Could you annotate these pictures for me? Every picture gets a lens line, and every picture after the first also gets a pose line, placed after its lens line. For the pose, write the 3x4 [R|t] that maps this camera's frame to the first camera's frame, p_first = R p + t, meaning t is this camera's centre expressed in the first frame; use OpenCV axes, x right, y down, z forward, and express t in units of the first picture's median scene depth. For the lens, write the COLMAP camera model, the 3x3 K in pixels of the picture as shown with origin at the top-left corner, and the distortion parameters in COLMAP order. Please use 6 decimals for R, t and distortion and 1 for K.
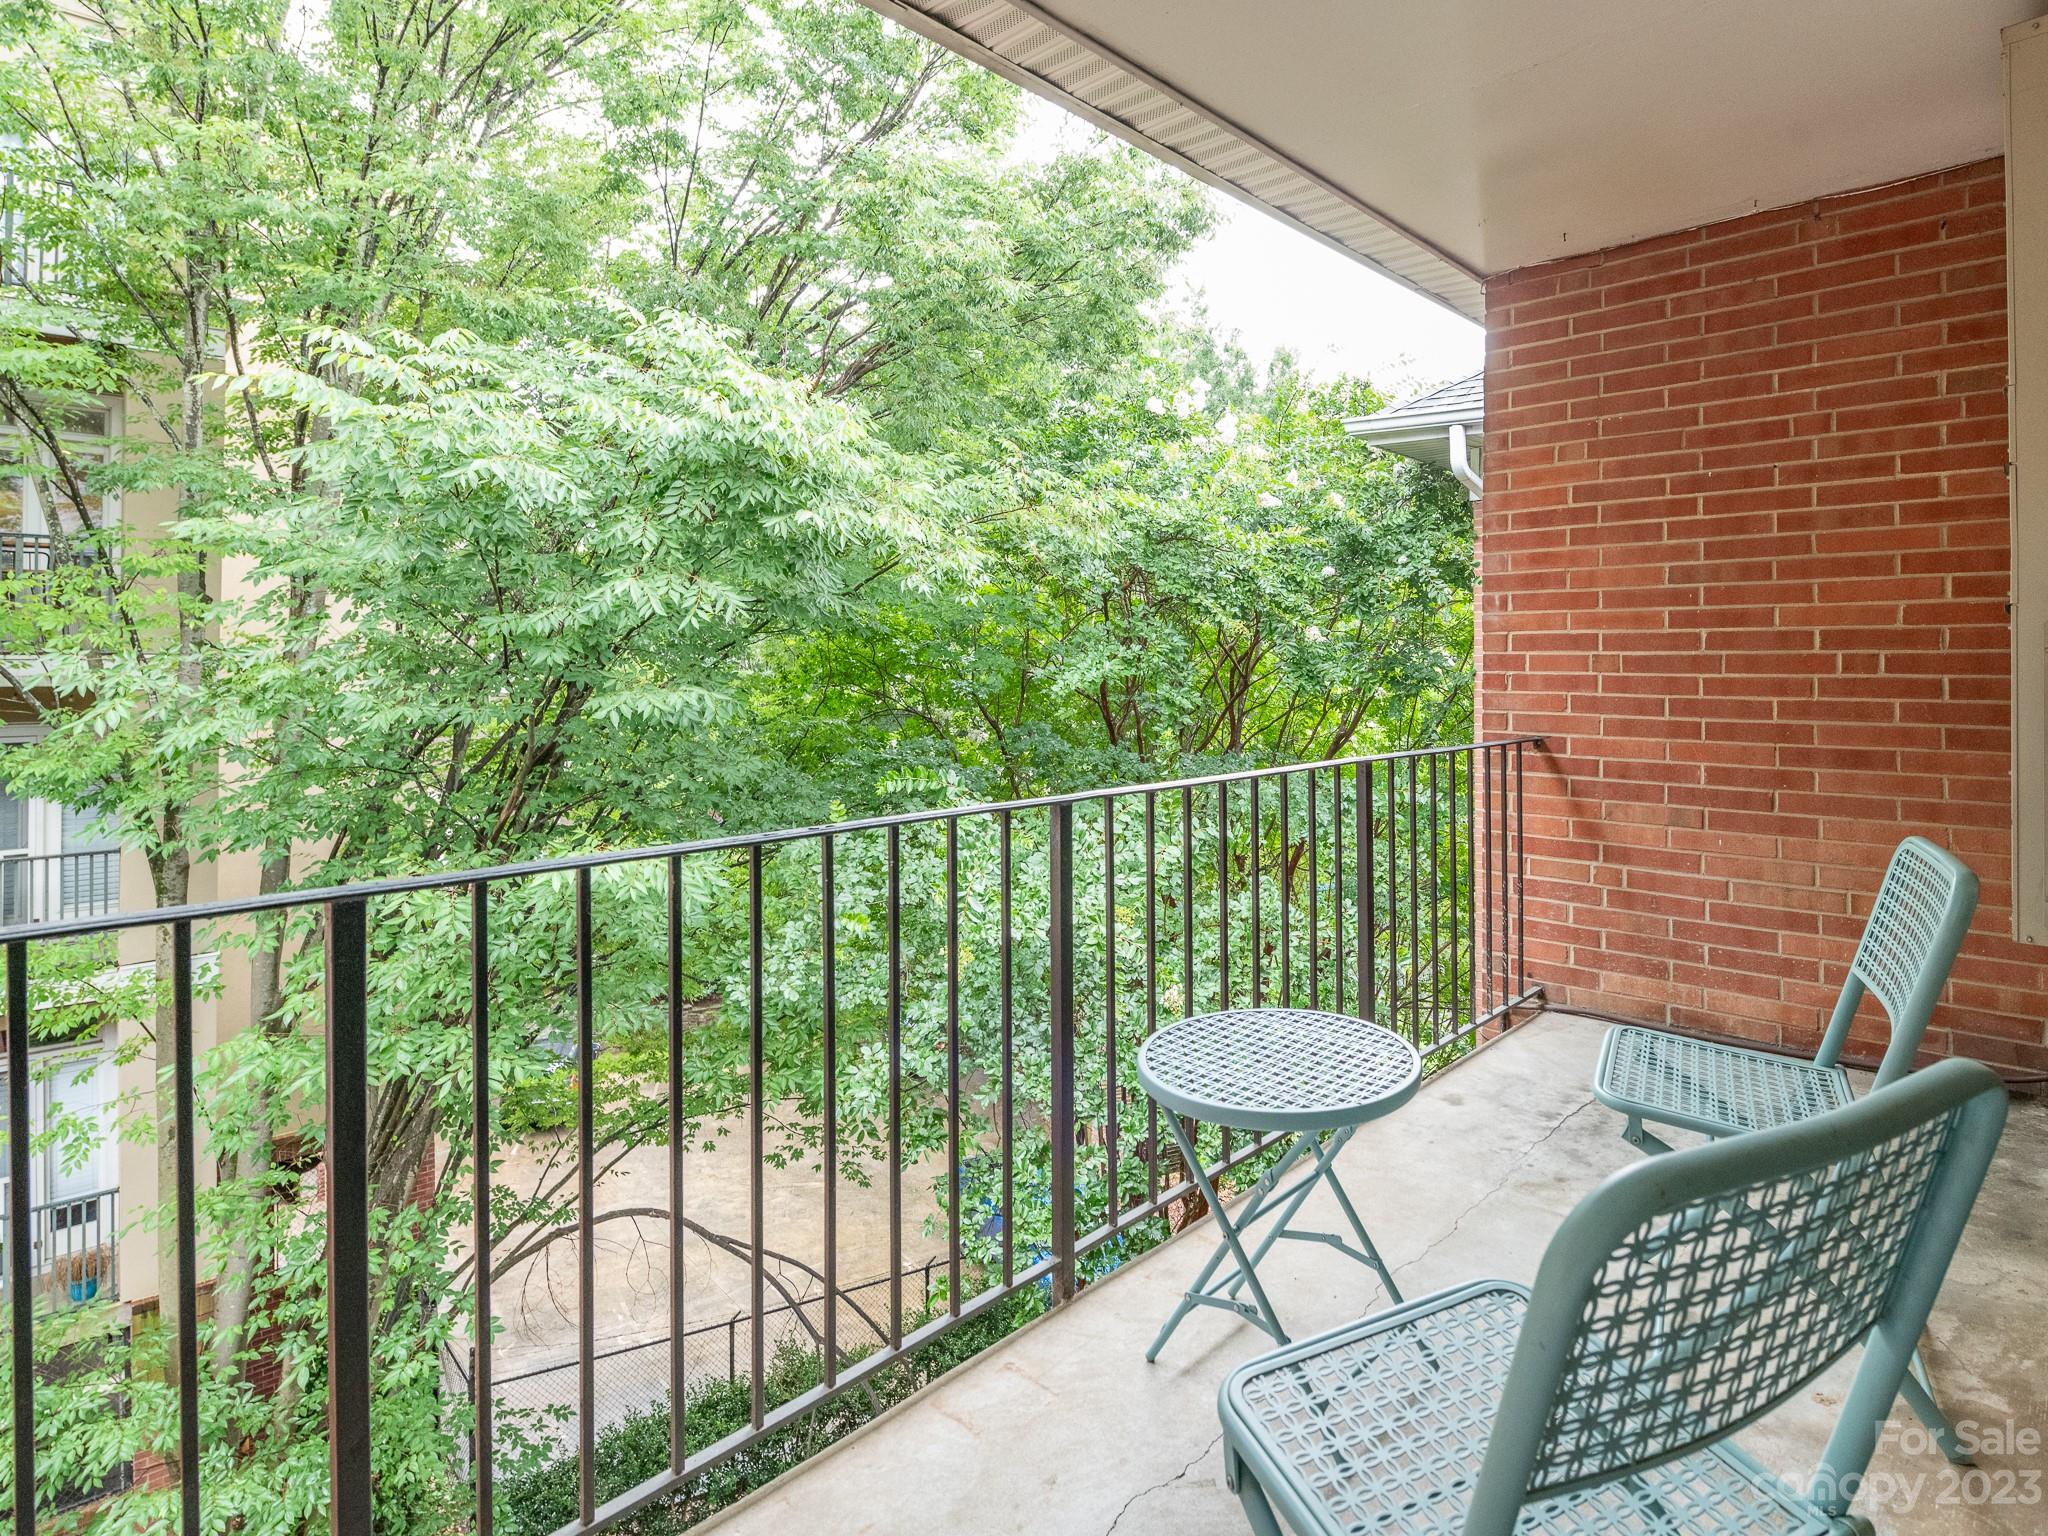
lens RADIAL K [[1121.9, 0, 1142.1], [0, 1121.9, 660.0], [0, 0, 1]] dist [-0.003728, -0.002279]
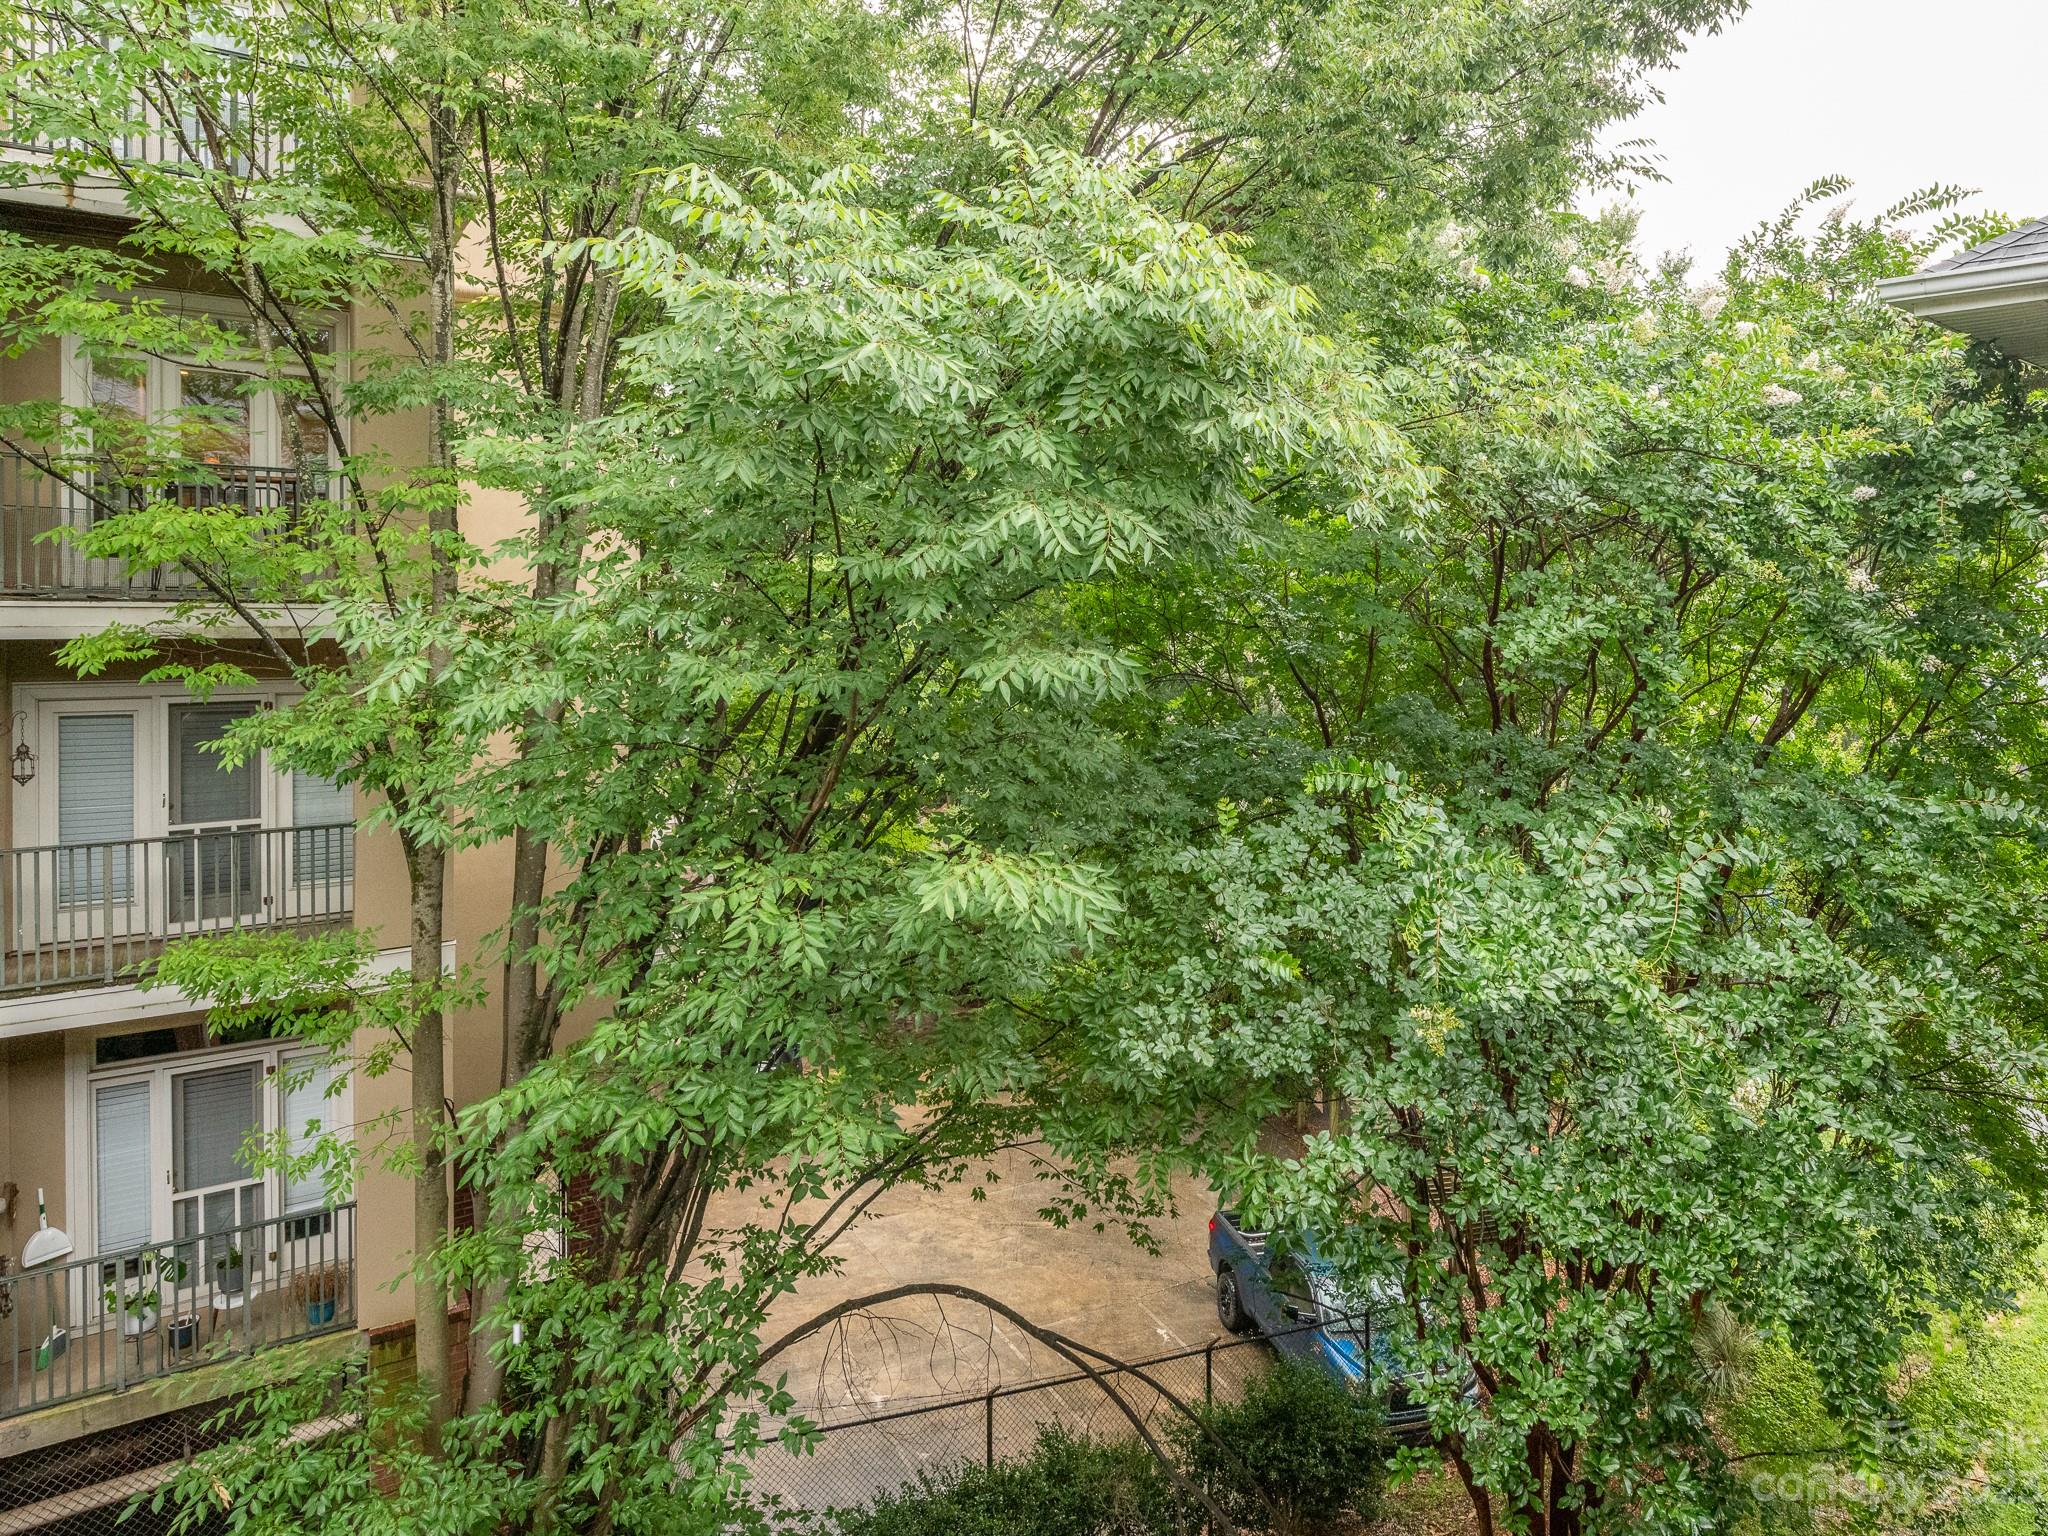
lens RADIAL K [[1316.0, 0, 1150.3], [0, 1316.0, 648.6], [0, 0, 1]] dist [0.014976, -0.004660]
pose [[0.985799, 0.009302, -0.167674, -0.208667], [-0.004754, 0.999610, 0.027504, -0.001046], [0.167865, -0.026316, 0.985459, 0.130018]]
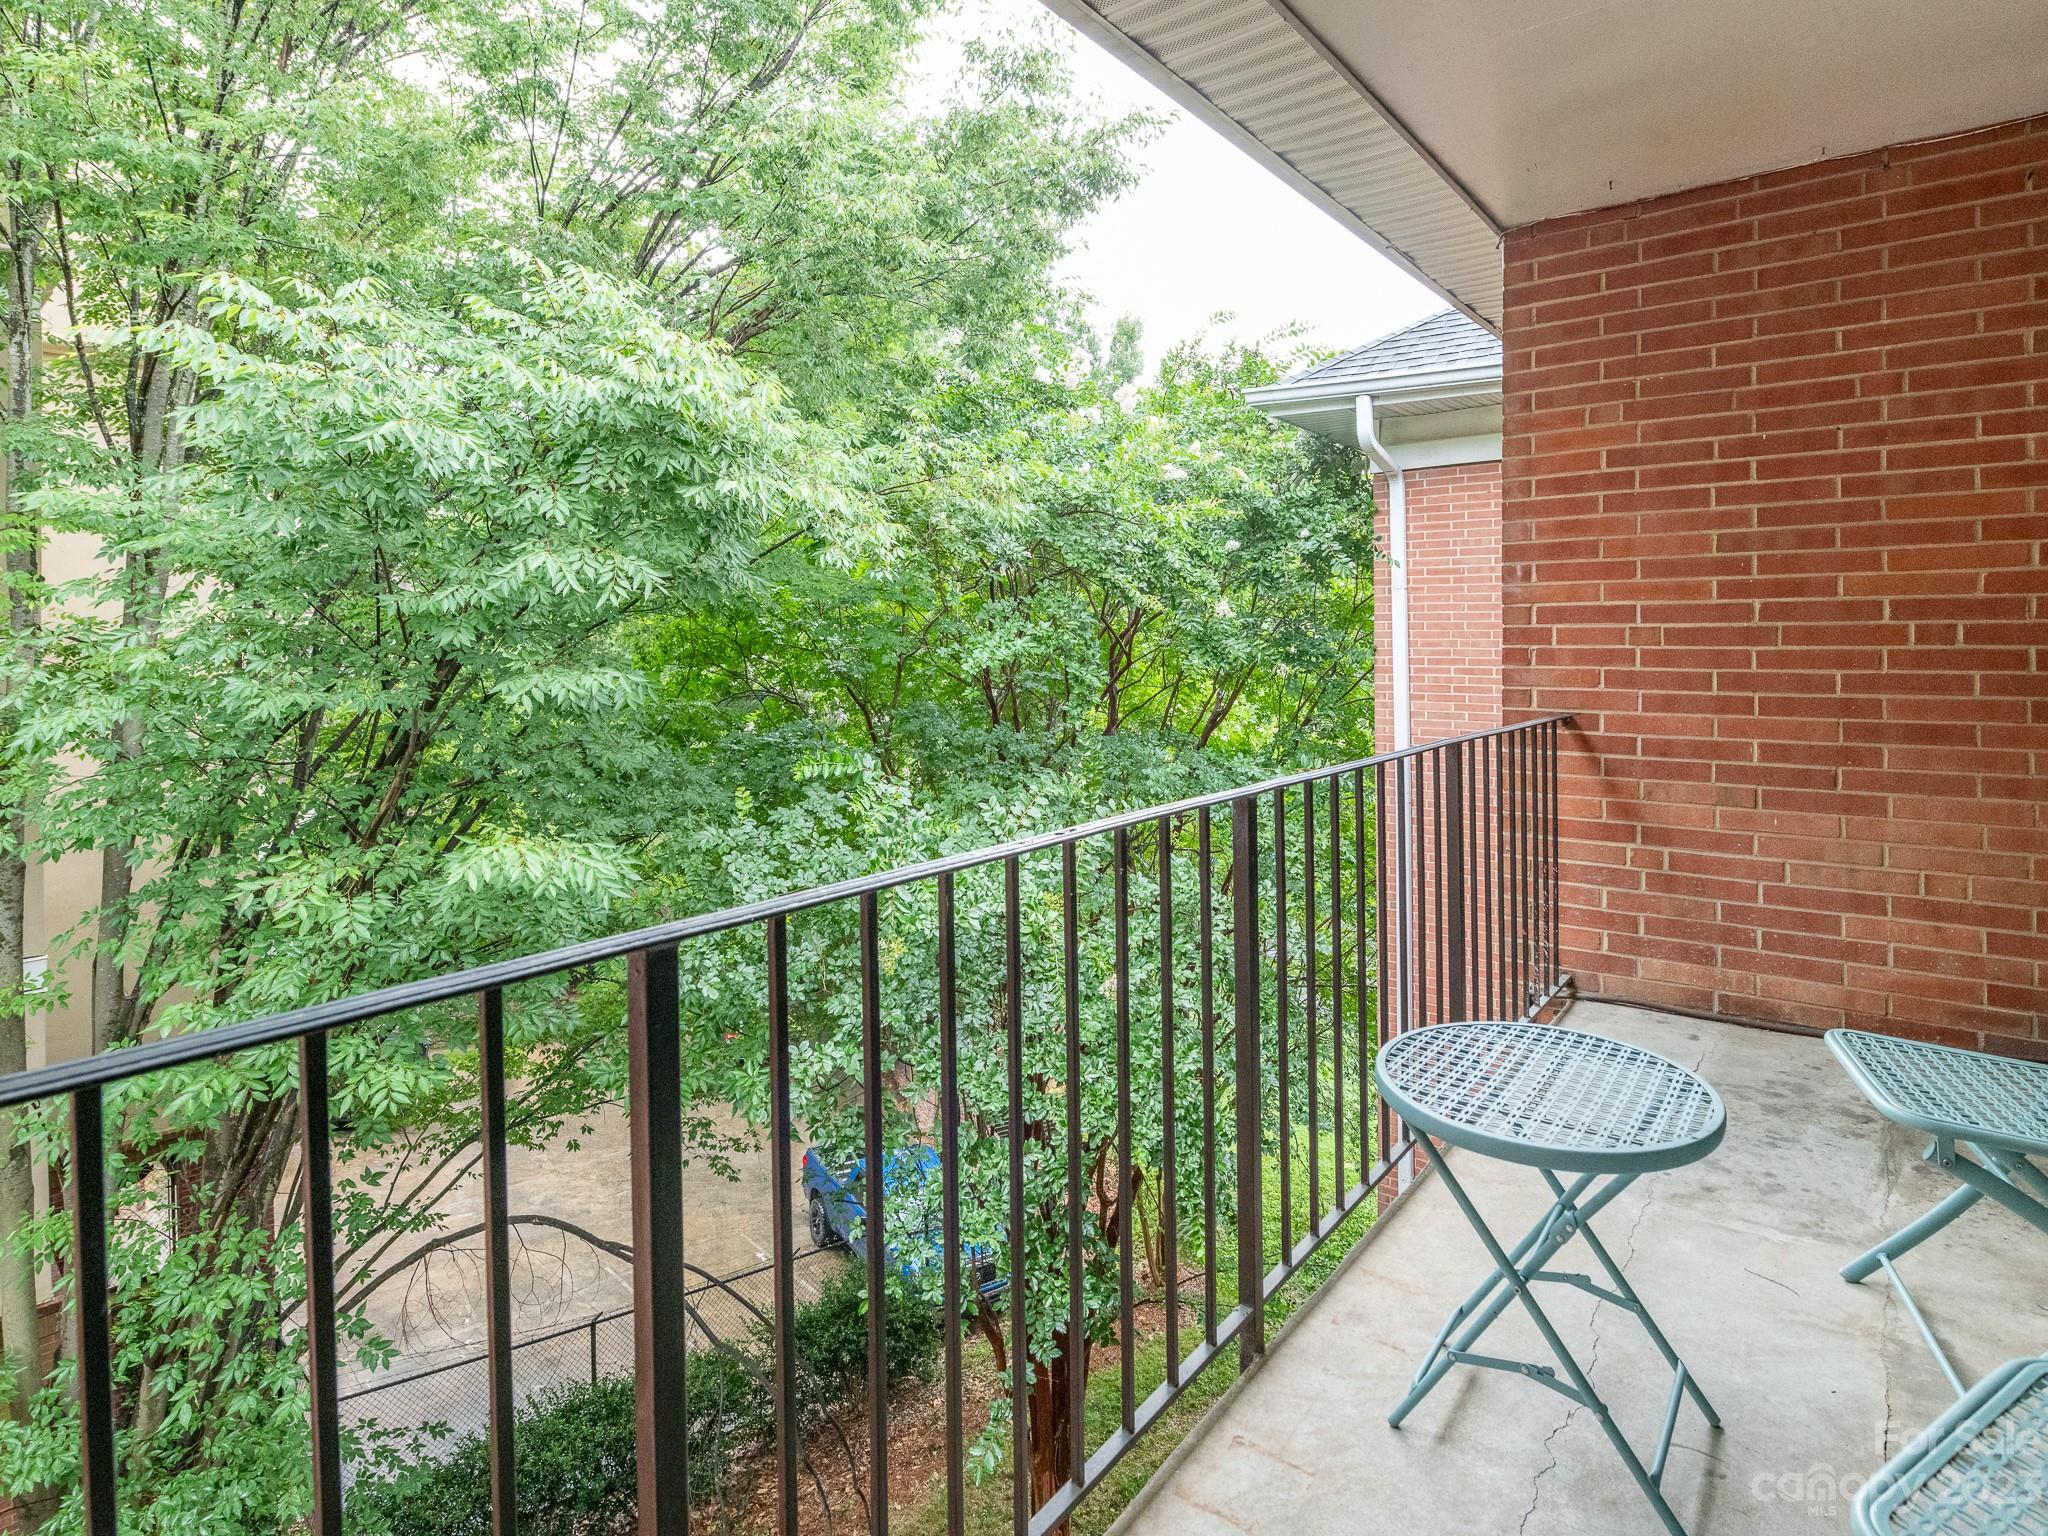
lens RADIAL K [[1126.5, 0, 1021.9], [0, 1126.5, 653.9], [0, 0, 1]] dist [-0.000628, -0.007412]
pose [[0.998710, -0.007137, 0.050267, -0.099078], [0.006437, 0.999880, 0.014081, 0.000707], [-0.050361, -0.013739, 0.998637, 0.042126]]
